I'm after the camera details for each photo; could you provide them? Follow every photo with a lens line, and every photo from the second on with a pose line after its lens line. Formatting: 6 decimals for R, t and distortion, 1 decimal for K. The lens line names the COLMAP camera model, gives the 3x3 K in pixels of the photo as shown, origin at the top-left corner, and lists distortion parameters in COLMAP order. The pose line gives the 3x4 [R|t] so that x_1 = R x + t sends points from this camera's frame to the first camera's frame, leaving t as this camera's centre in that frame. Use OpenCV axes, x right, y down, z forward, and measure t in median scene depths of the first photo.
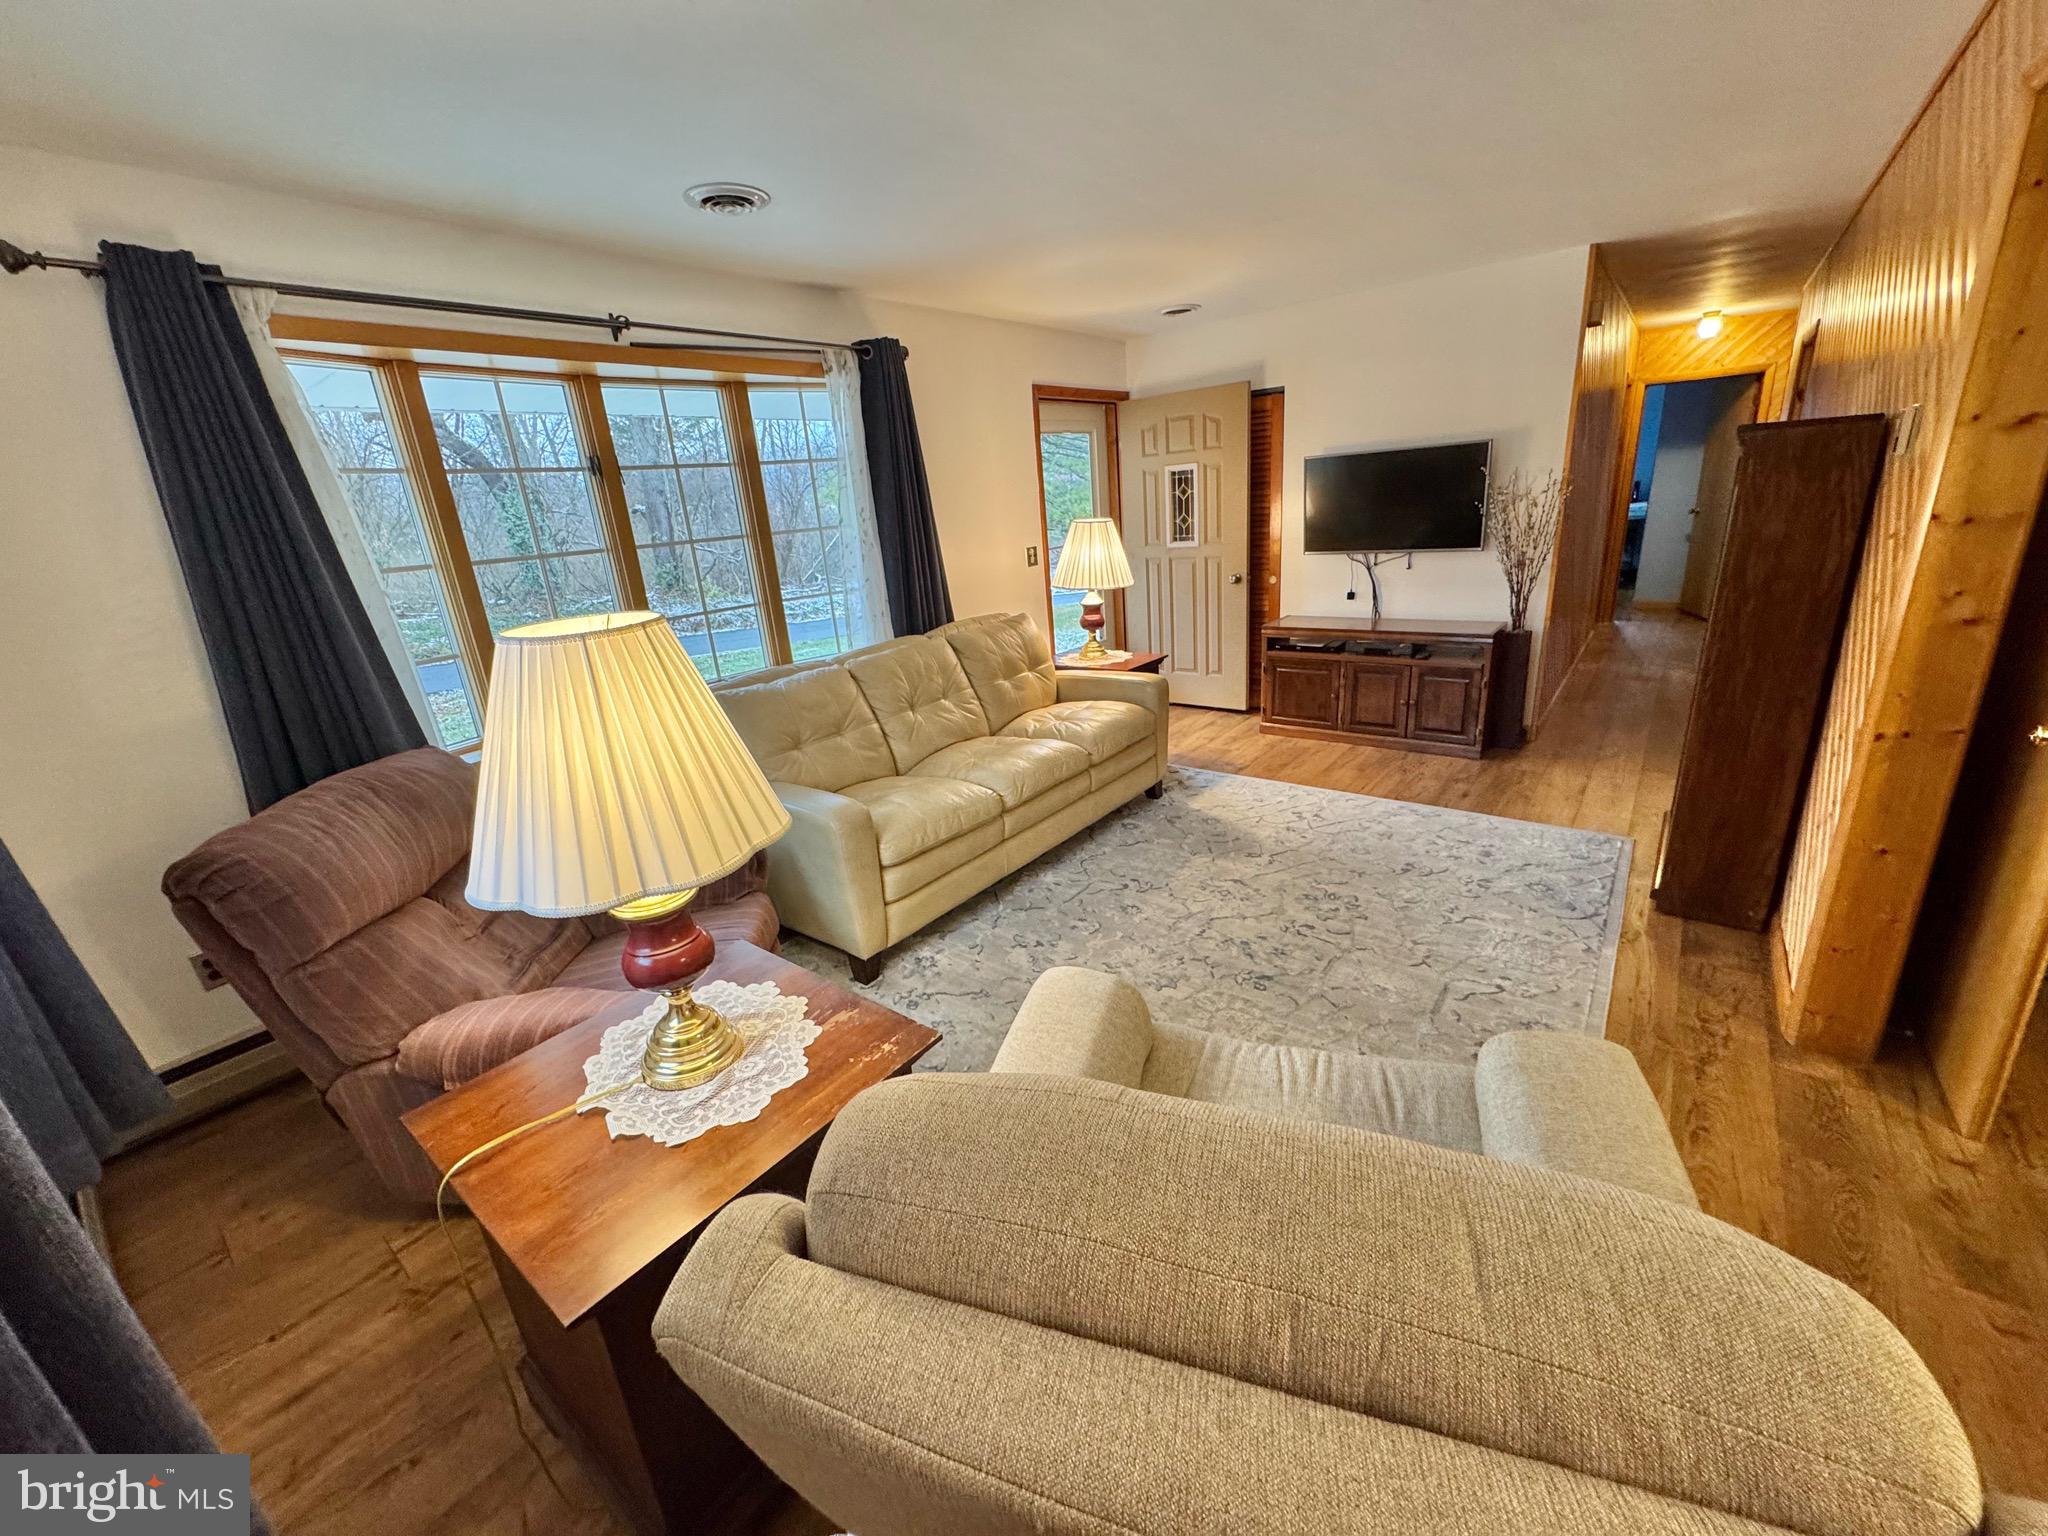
lens RADIAL K [[816.8, 0, 1016.3], [0, 816.8, 768.5], [0, 0, 1]] dist [-0.002851, -0.000325]
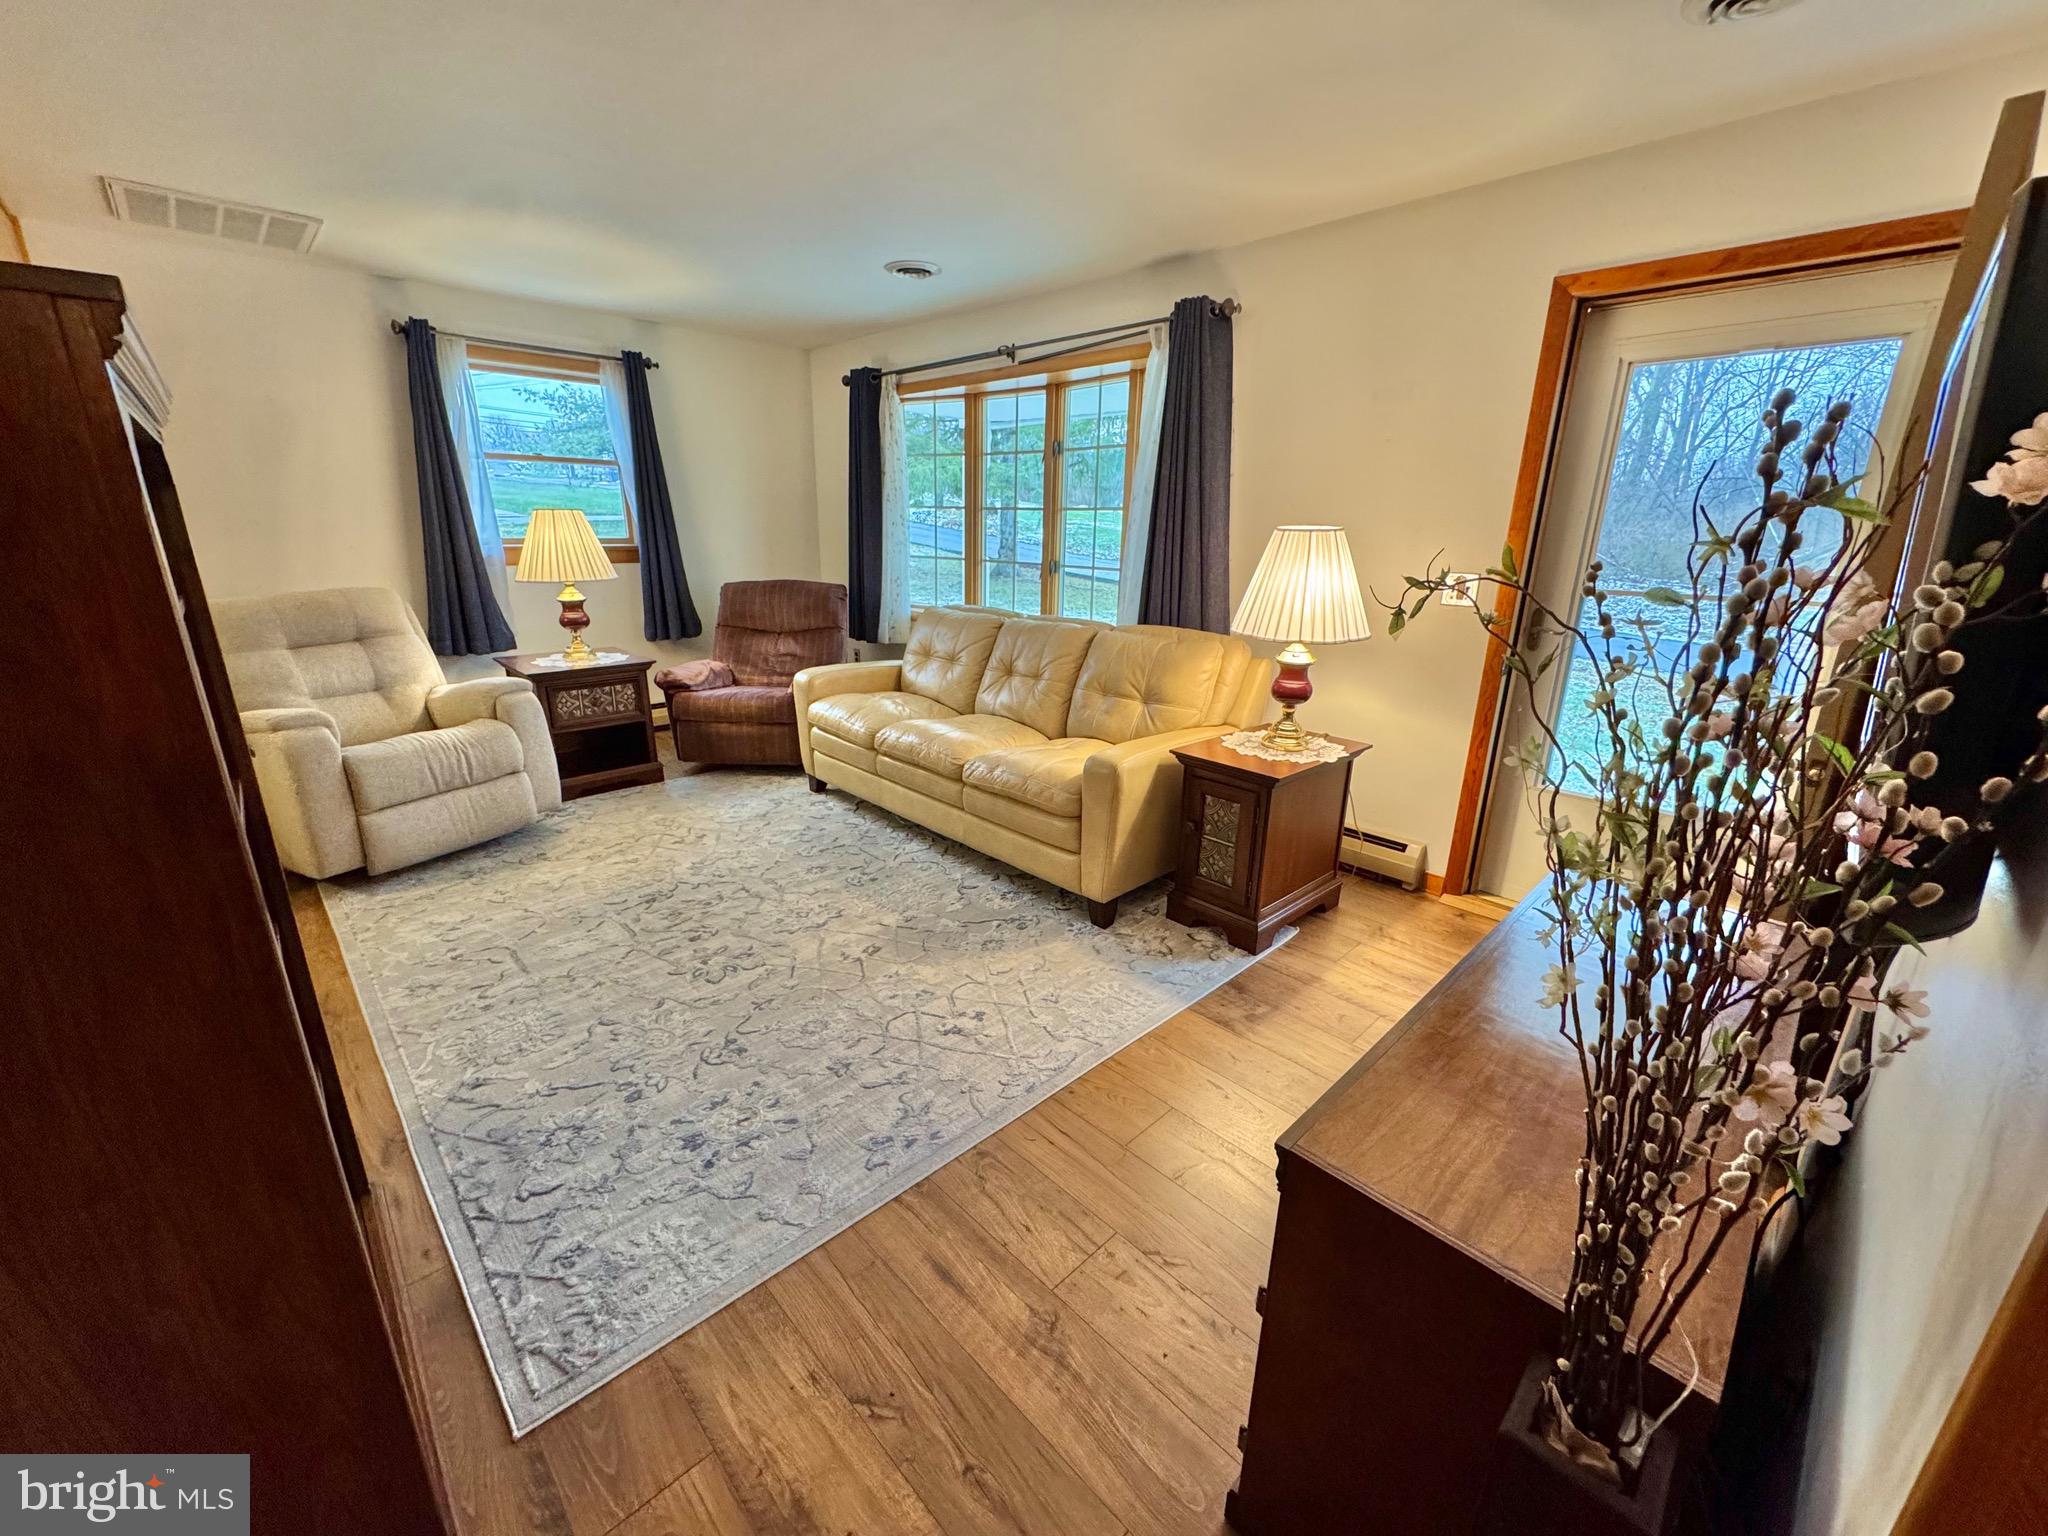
lens RADIAL K [[816.8, 0, 1031.4], [0, 816.8, 777.5], [0, 0, 1]] dist [-0.002851, -0.000325]
pose [[-0.130085, 0.367312, -0.920956, 0.971114], [-0.322215, 0.862771, 0.389619, -0.407944], [0.937686, 0.347429, 0.006120, 1.125299]]
